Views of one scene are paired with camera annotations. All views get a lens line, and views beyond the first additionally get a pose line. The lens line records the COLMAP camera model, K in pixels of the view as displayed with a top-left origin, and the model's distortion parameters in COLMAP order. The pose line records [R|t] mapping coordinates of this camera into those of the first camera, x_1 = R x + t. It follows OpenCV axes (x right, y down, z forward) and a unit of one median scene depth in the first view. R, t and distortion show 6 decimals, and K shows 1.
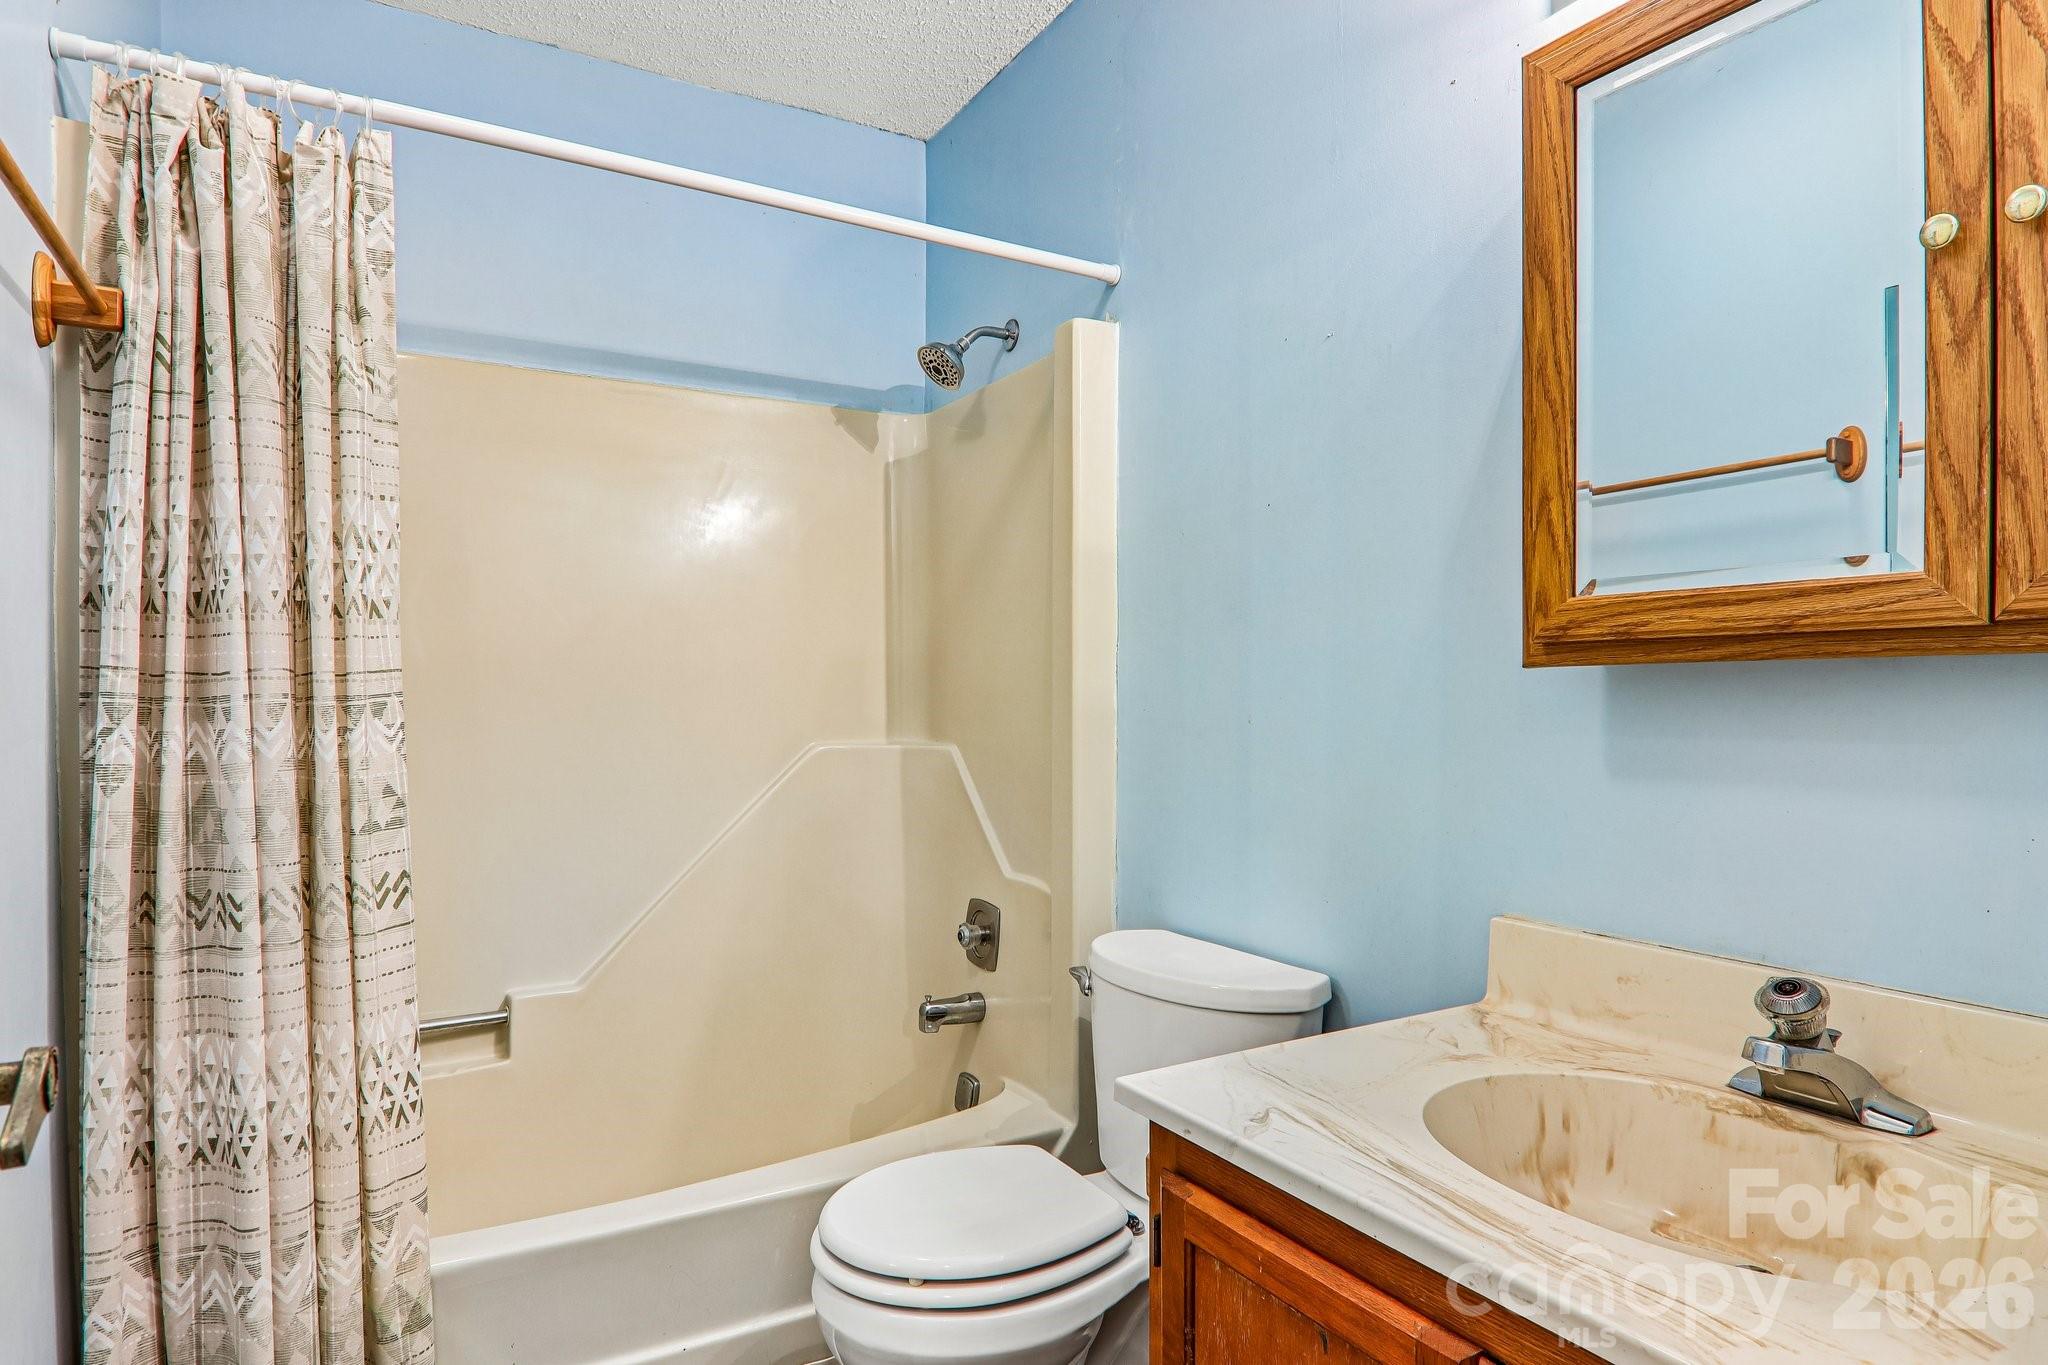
lens RADIAL K [[1160.2, 0, 1026.5], [0, 1160.2, 702.9], [0, 0, 1]] dist [0.012033, -0.027110]
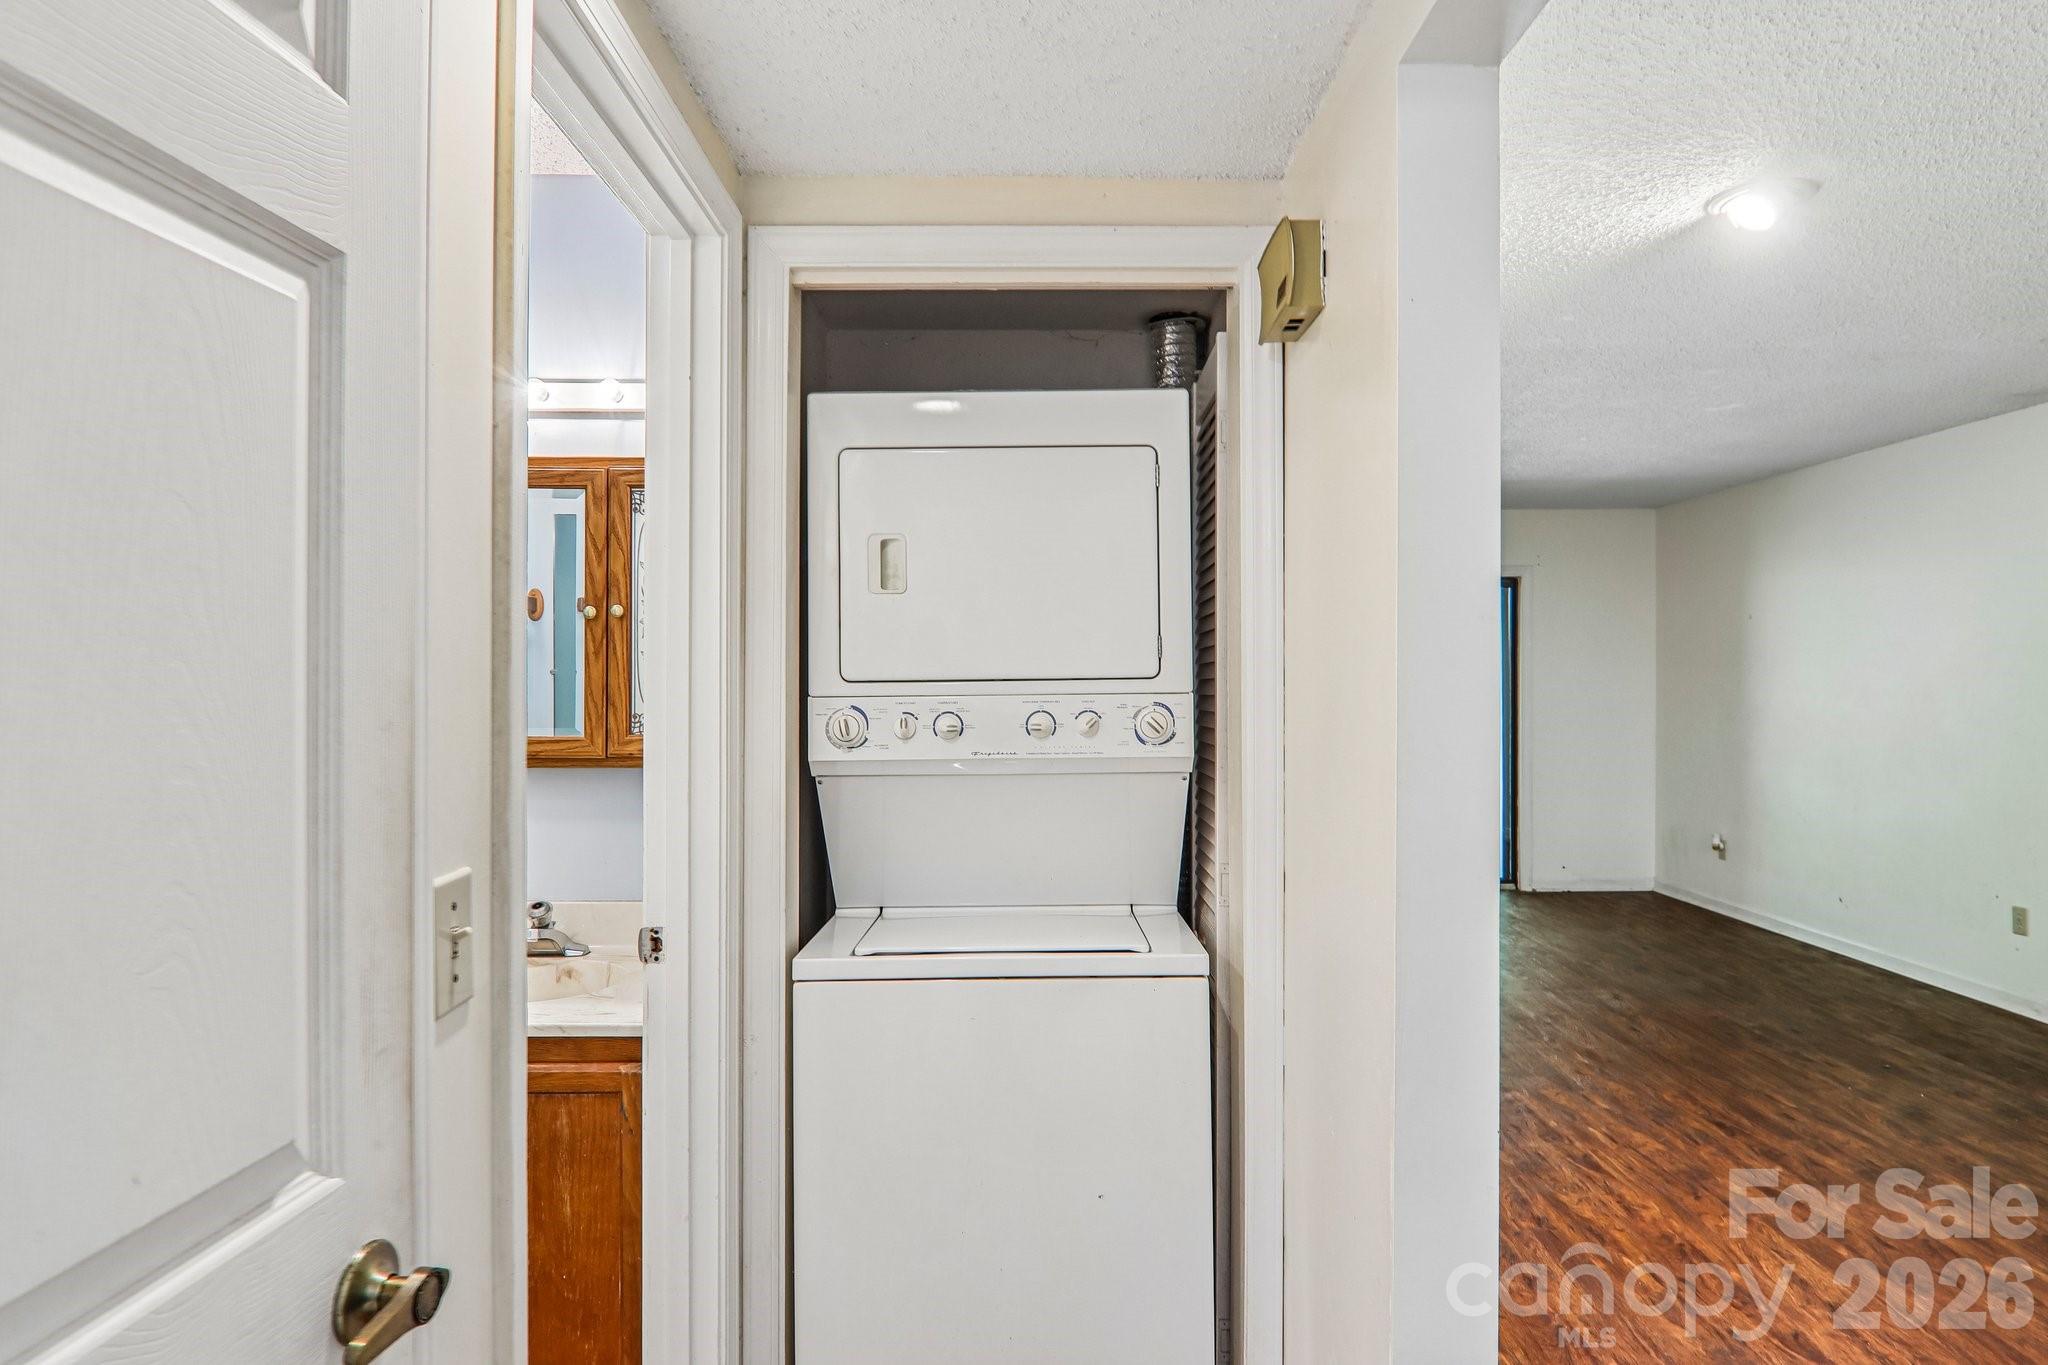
lens RADIAL K [[1142.6, 0, 1025.5], [0, 1142.6, 703.6], [0, 0, 1]] dist [0.007560, -0.023356]
pose [[0.497831, -0.013928, 0.867162, -0.440566], [0.005246, 0.999901, 0.013048, -0.098978], [-0.867258, -0.001947, 0.497855, -0.523818]]
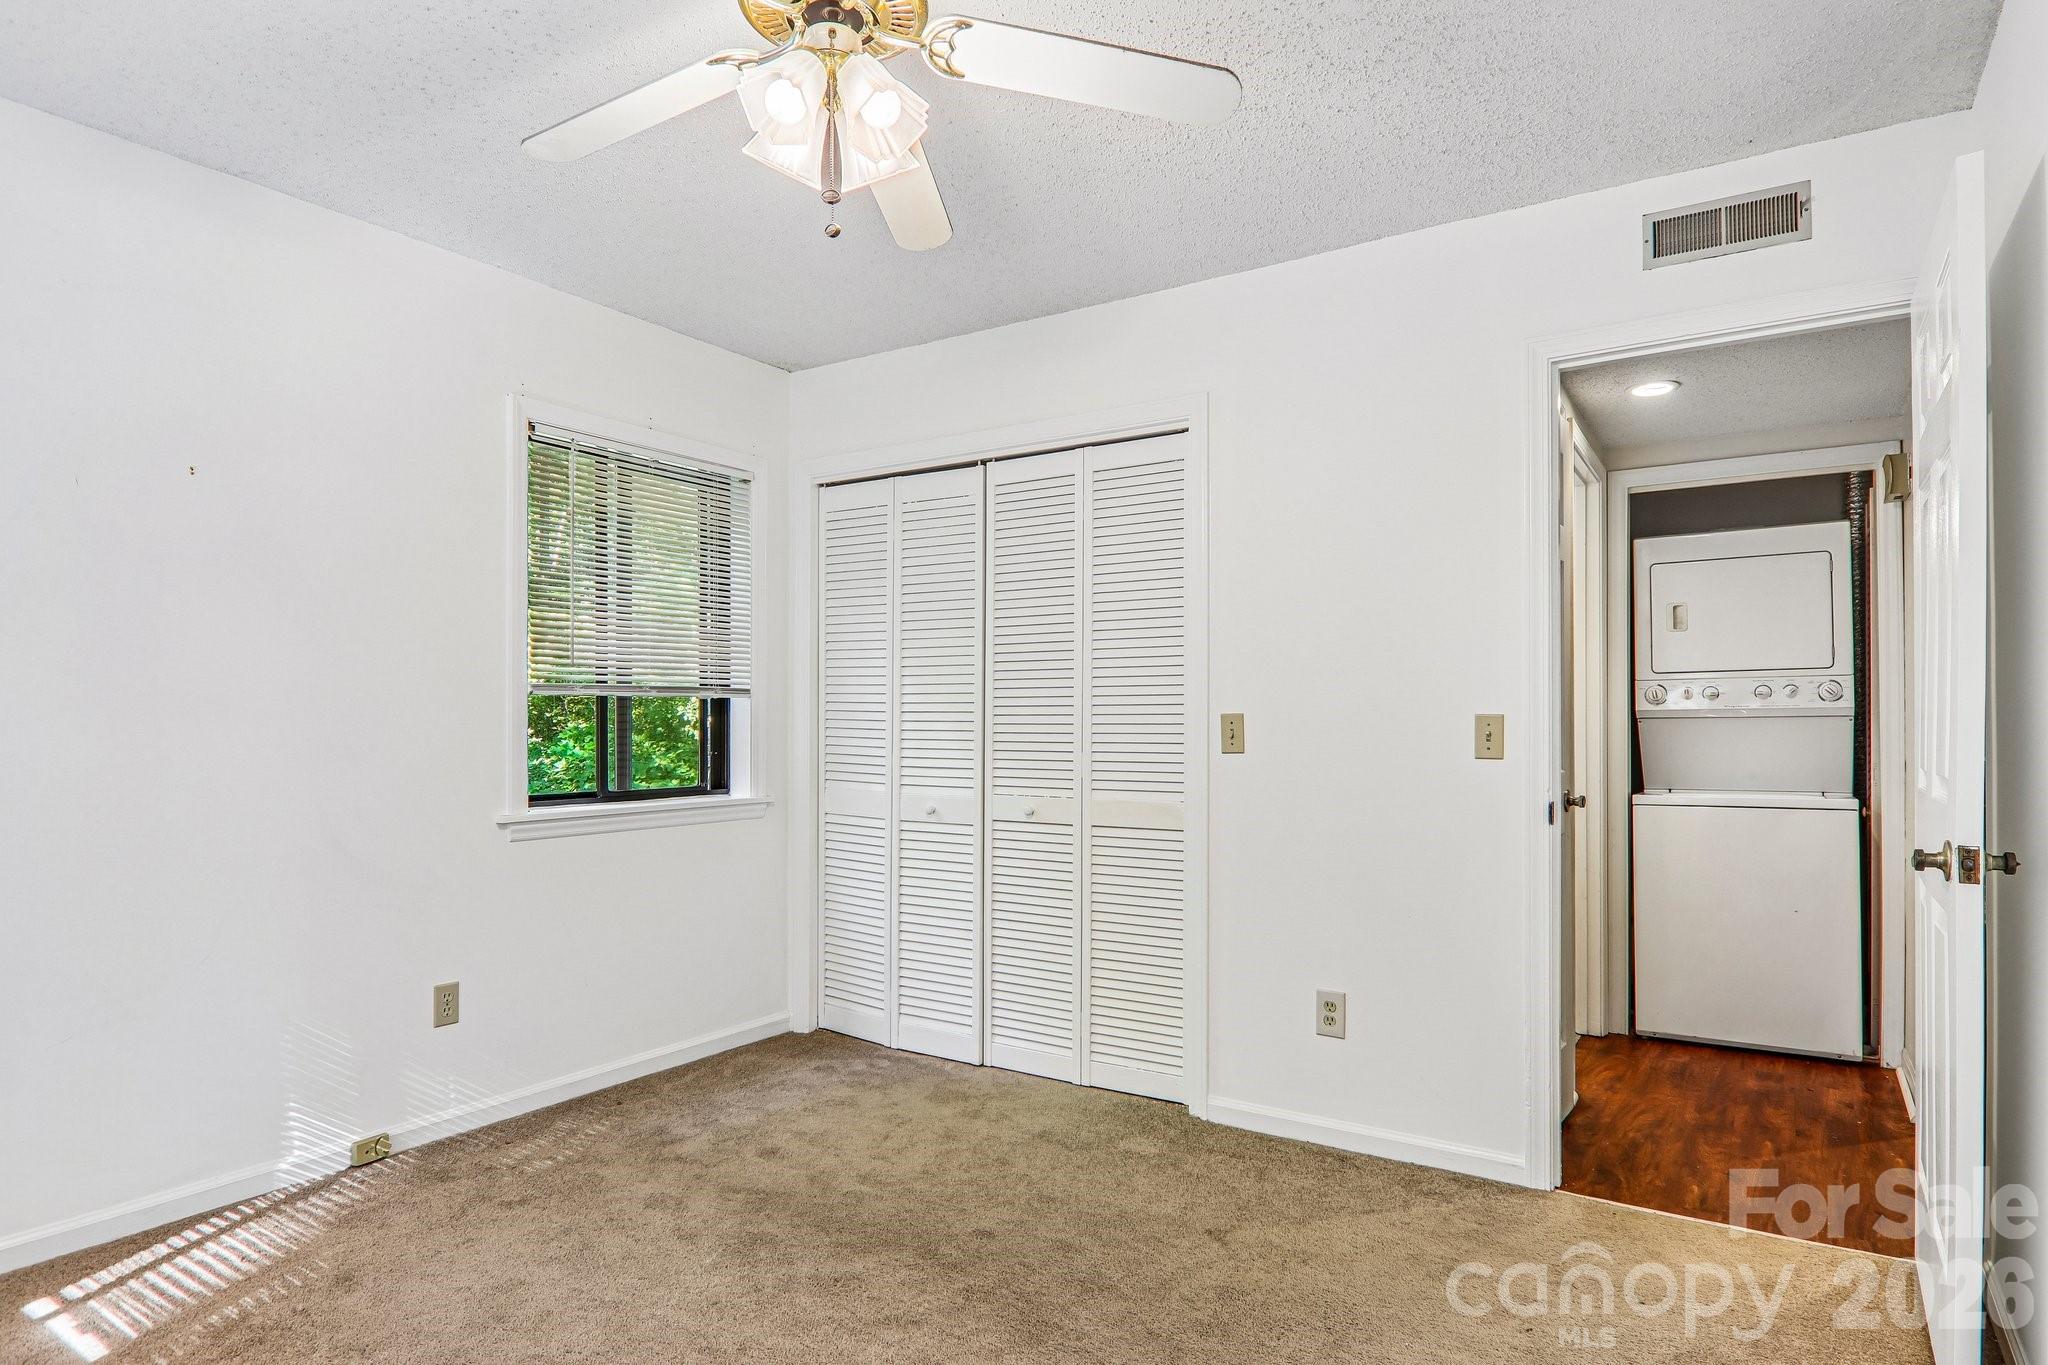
lens RADIAL K [[1160.2, 0, 1026.5], [0, 1160.2, 702.9], [0, 0, 1]] dist [0.012033, -0.027110]
pose [[0.894847, 0.001397, 0.446371, -1.657718], [0.004844, 0.999906, -0.012841, -0.027753], [-0.446347, 0.013653, 0.894756, -1.297914]]
